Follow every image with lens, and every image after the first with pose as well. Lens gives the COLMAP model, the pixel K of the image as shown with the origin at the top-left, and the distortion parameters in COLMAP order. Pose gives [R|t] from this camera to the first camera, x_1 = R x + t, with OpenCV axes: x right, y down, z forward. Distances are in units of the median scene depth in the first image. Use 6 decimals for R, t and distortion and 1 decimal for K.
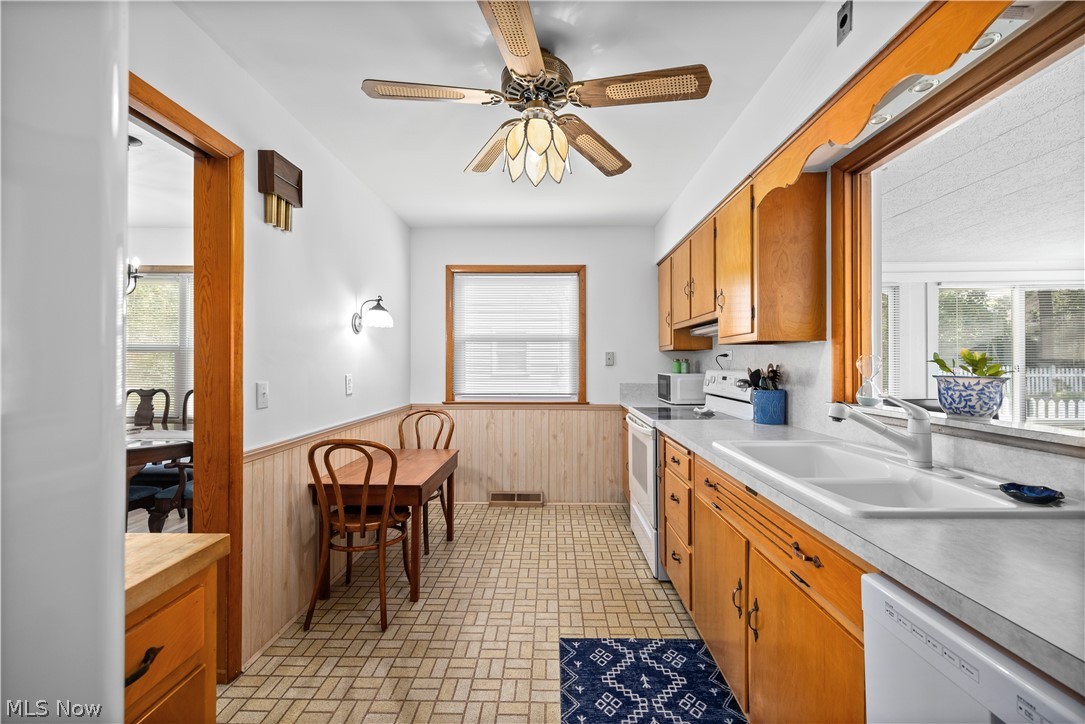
lens RADIAL K [[433.1, 0, 543.2], [0, 433.1, 357.6], [0, 0, 1]] dist [0.010162, -0.000129]
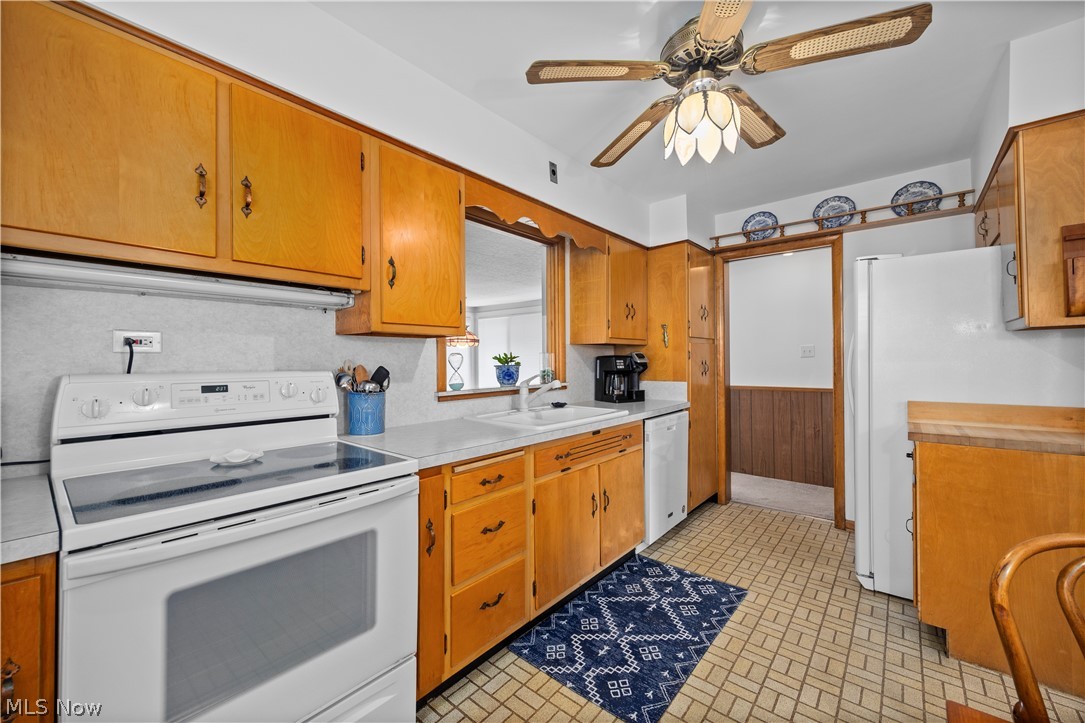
lens RADIAL K [[433.1, 0, 543.2], [0, 433.1, 357.1], [0, 0, 1]] dist [0.010162, -0.000129]
pose [[-0.780274, 0.008839, 0.625375, -0.168211], [-0.002212, 0.999855, -0.016891, 0.015861], [-0.625433, -0.014563, -0.780142, 0.988001]]
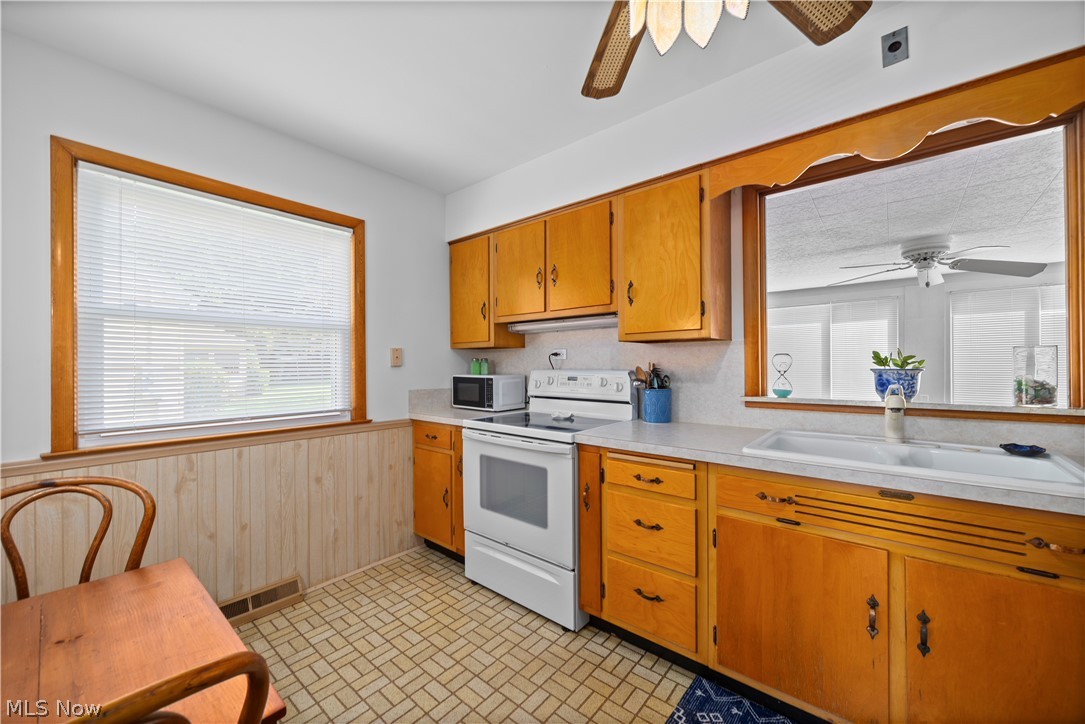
lens RADIAL K [[418.5, 0, 542.5], [0, 418.5, 362.0], [0, 0, 1]] dist [-0.002248, -0.000065]
pose [[0.627818, 0.002005, 0.778358, -0.275900], [-0.004591, 0.999989, 0.001127, 0.009885], [-0.778347, -0.004281, 0.627820, 0.415583]]
